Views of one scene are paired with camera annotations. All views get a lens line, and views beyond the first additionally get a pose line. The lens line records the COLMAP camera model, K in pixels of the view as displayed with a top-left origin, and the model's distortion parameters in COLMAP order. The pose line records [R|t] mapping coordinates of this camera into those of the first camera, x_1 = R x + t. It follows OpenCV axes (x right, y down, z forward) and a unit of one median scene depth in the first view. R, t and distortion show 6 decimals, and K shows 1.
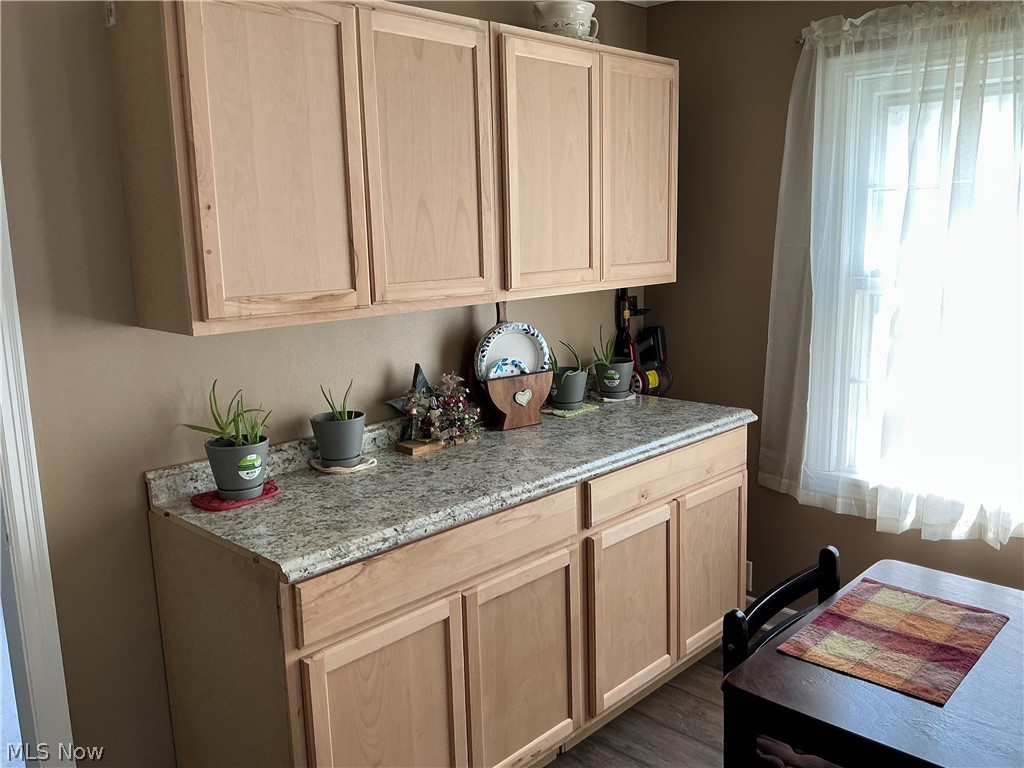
lens RADIAL K [[846.1, 0, 514.8], [0, 846.1, 381.9], [0, 0, 1]] dist [0.079900, -0.138402]
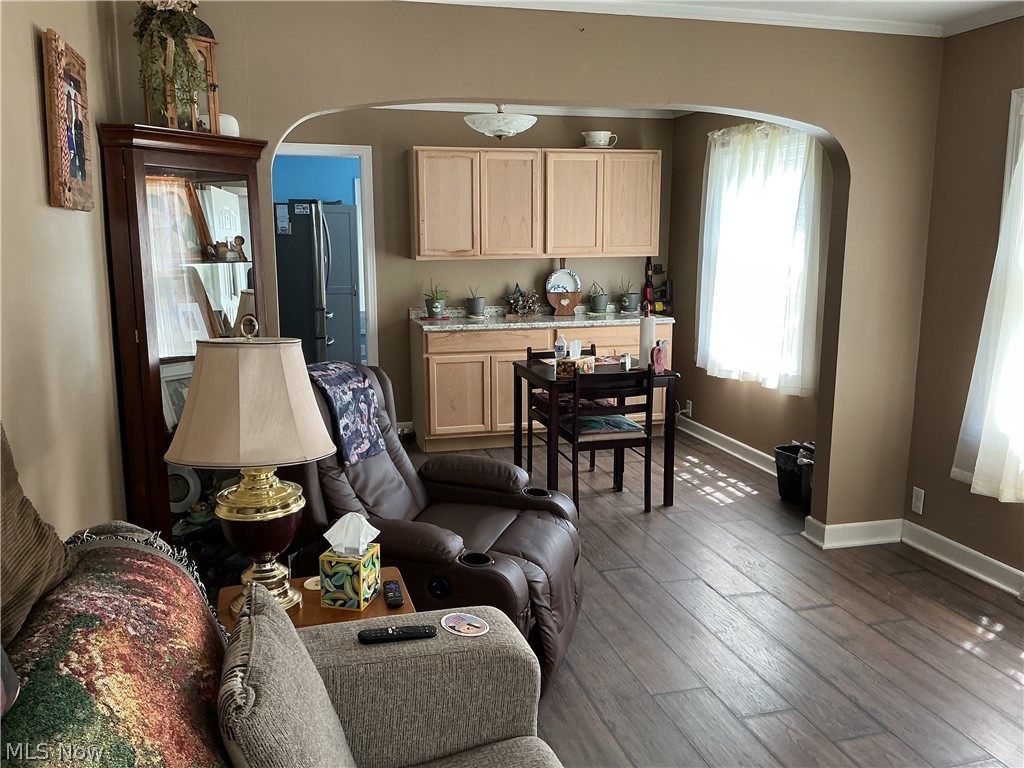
lens RADIAL K [[846.1, 0, 506.0], [0, 846.1, 387.2], [0, 0, 1]] dist [0.079900, -0.138402]
pose [[0.855049, 0.109141, -0.506932, 1.170363], [-0.105497, 0.993767, 0.036011, 0.199836], [0.507703, 0.022688, 0.861233, -1.164779]]
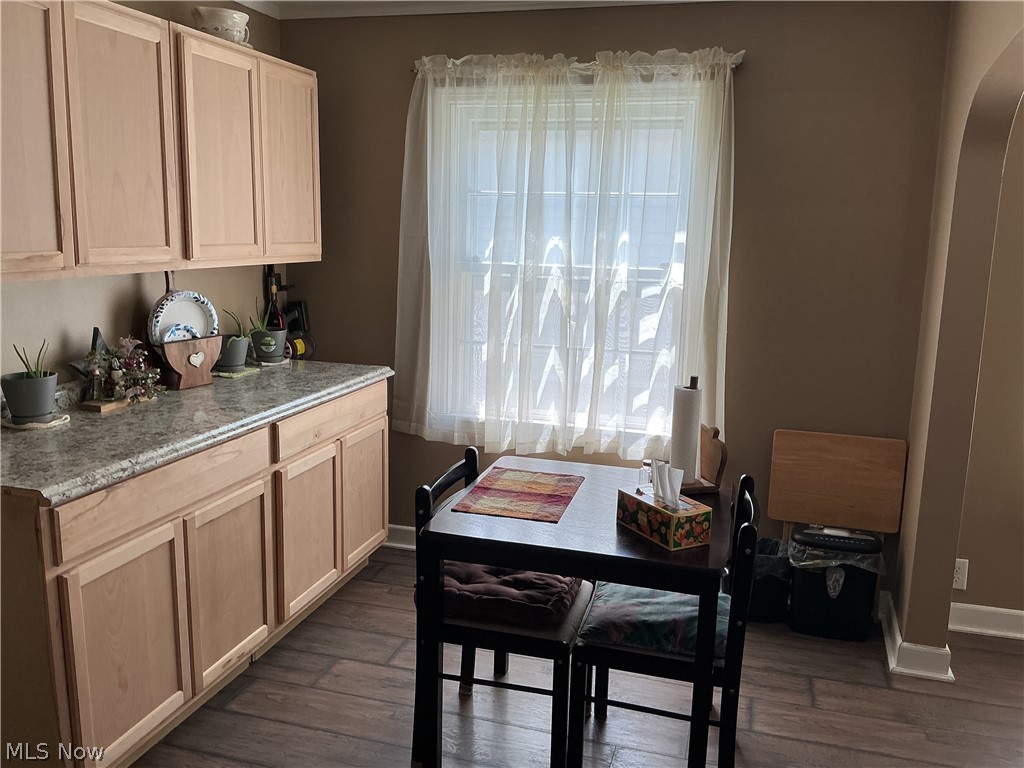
lens RADIAL K [[846.1, 0, 514.4], [0, 846.1, 383.3], [0, 0, 1]] dist [0.079900, -0.138402]
pose [[0.880233, -0.041557, 0.472719, -0.167678], [0.038893, 0.999125, 0.015412, 0.052992], [-0.472945, 0.004819, 0.881079, -0.193353]]
